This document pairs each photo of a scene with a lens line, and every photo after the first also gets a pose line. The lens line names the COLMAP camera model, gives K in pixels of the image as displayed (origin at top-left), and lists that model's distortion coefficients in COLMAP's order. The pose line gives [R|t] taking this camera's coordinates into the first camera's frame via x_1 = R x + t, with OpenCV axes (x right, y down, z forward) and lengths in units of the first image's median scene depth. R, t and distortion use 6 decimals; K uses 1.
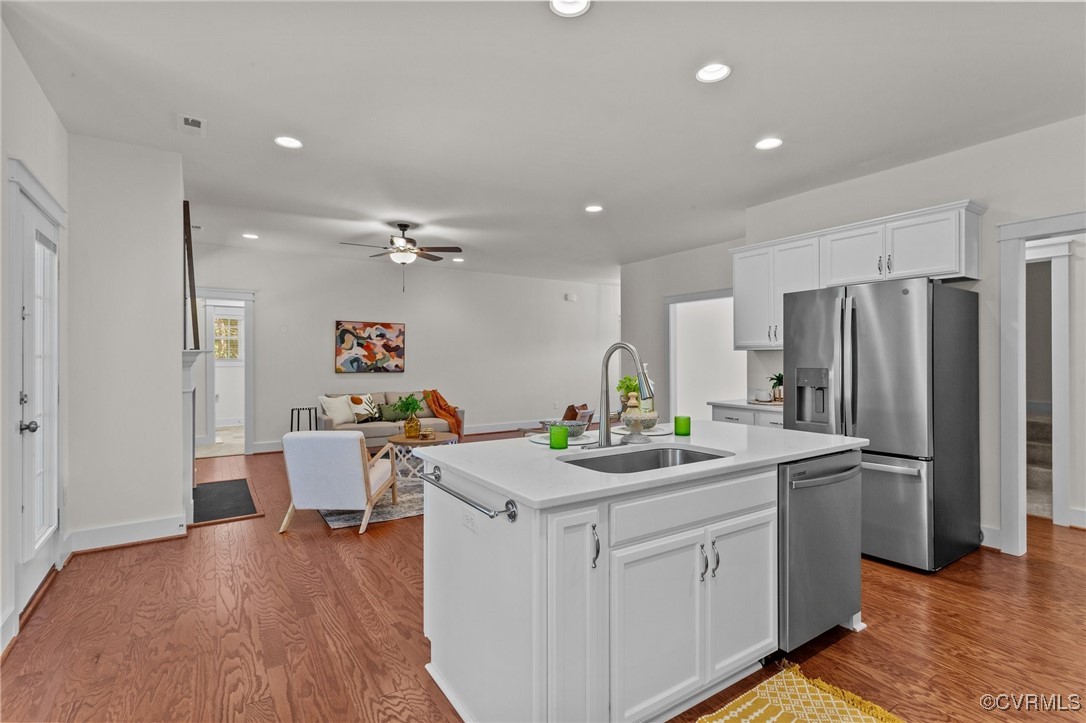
lens RADIAL K [[514.9, 0, 543.6], [0, 514.9, 352.8], [0, 0, 1]] dist [-0.000539, 0.001240]
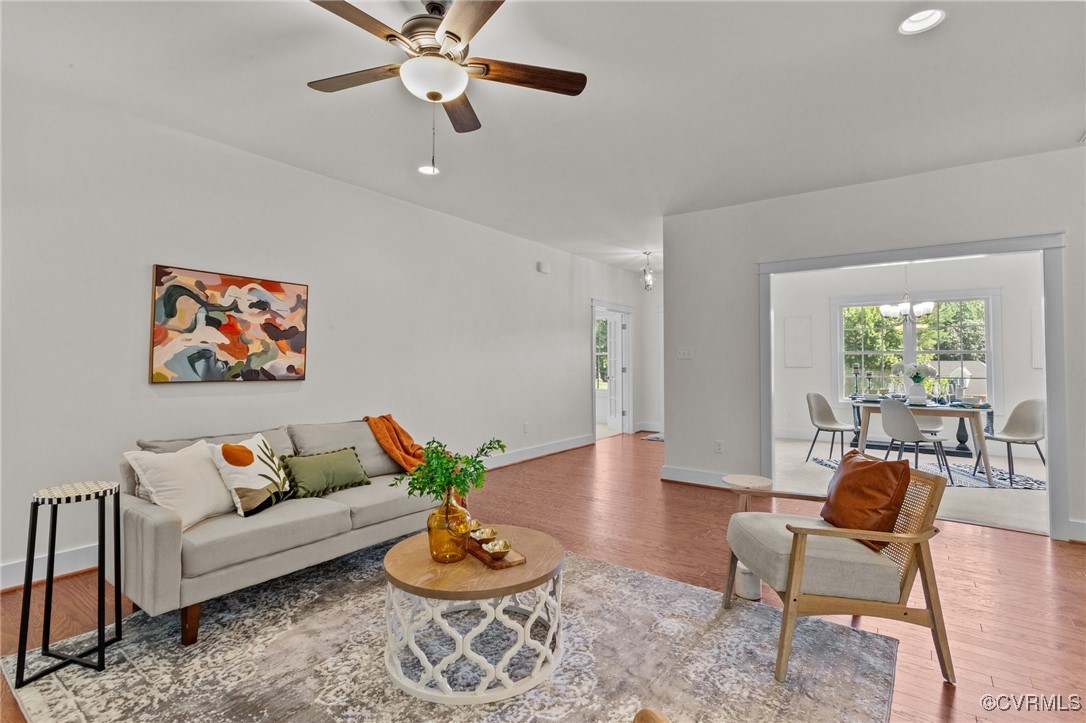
lens RADIAL K [[514.9, 0, 543.6], [0, 514.9, 352.8], [0, 0, 1]] dist [-0.000539, 0.001240]
pose [[0.934455, 0.012840, 0.355850, -0.242763], [-0.012035, 0.999918, -0.004476, 0.010347], [-0.355878, -0.000100, 0.934532, 0.462709]]
